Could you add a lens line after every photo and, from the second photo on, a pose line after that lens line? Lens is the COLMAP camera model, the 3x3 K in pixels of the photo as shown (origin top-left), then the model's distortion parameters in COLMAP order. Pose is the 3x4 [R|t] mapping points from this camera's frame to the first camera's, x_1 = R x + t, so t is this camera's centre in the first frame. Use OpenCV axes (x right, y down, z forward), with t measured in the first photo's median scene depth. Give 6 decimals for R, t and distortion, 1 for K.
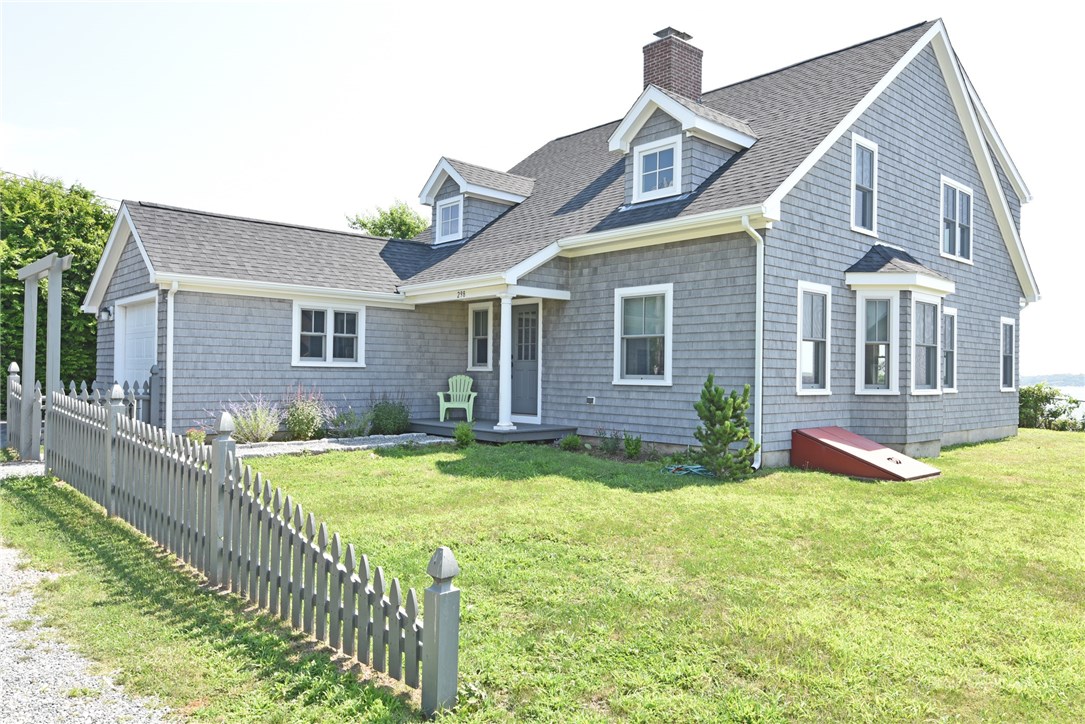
lens RADIAL K [[744.7, 0, 551.7], [0, 744.7, 384.3], [0, 0, 1]] dist [0.001605, 0.001903]
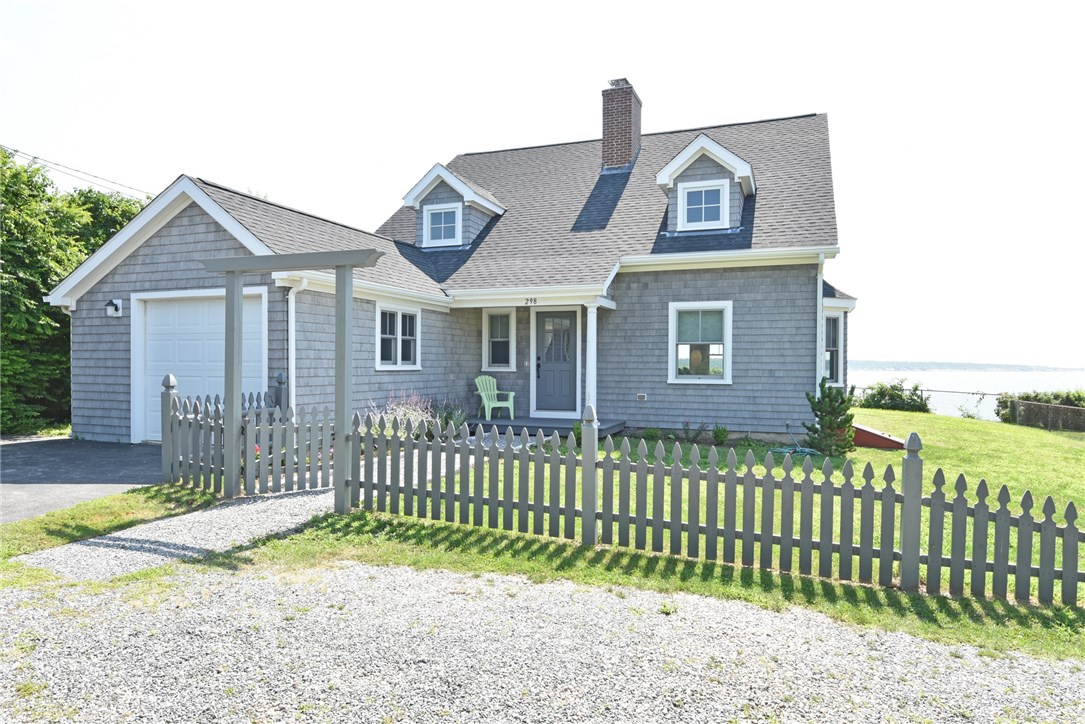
lens RADIAL K [[638.1, 0, 560.5], [0, 638.1, 392.5], [0, 0, 1]] dist [-0.014100, -0.003606]
pose [[0.893516, -0.027749, 0.448173, -0.518515], [0.012044, 0.999211, 0.037855, -0.025125], [-0.448870, -0.028426, 0.893145, 0.165288]]
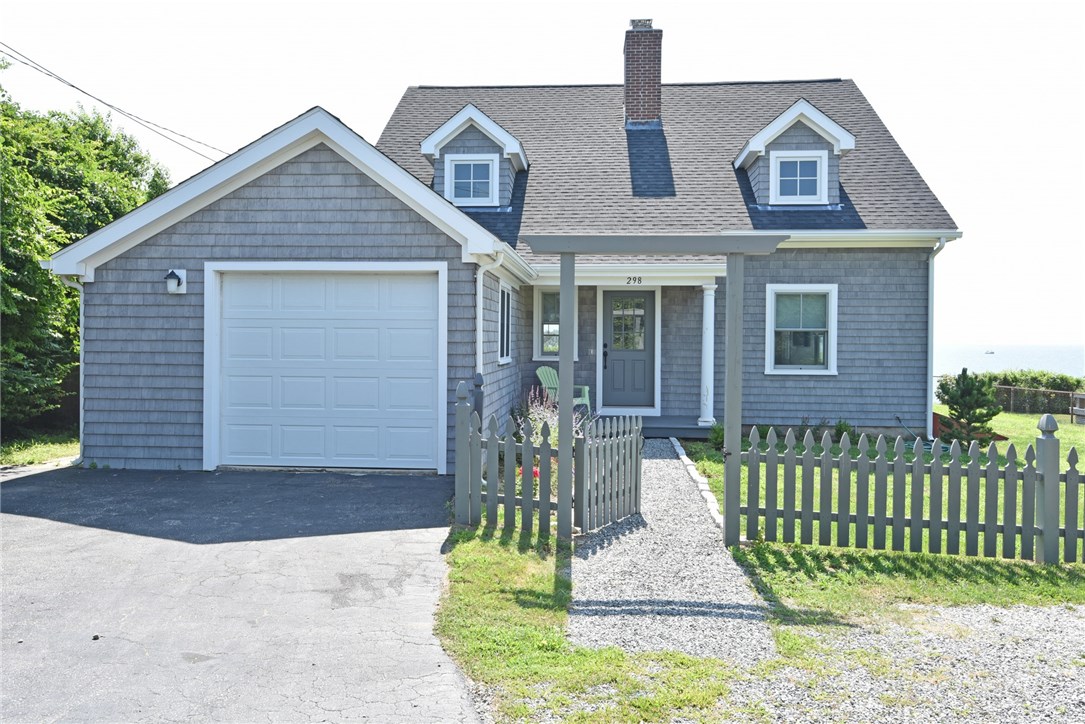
lens RADIAL K [[766.3, 0, 549.0], [0, 766.3, 365.1], [0, 0, 1]] dist [0.014197, 0.001612]
pose [[0.742935, -0.029803, 0.668699, -0.863600], [0.012038, 0.999442, 0.031169, -0.049849], [-0.669255, -0.015107, 0.742879, 0.387660]]
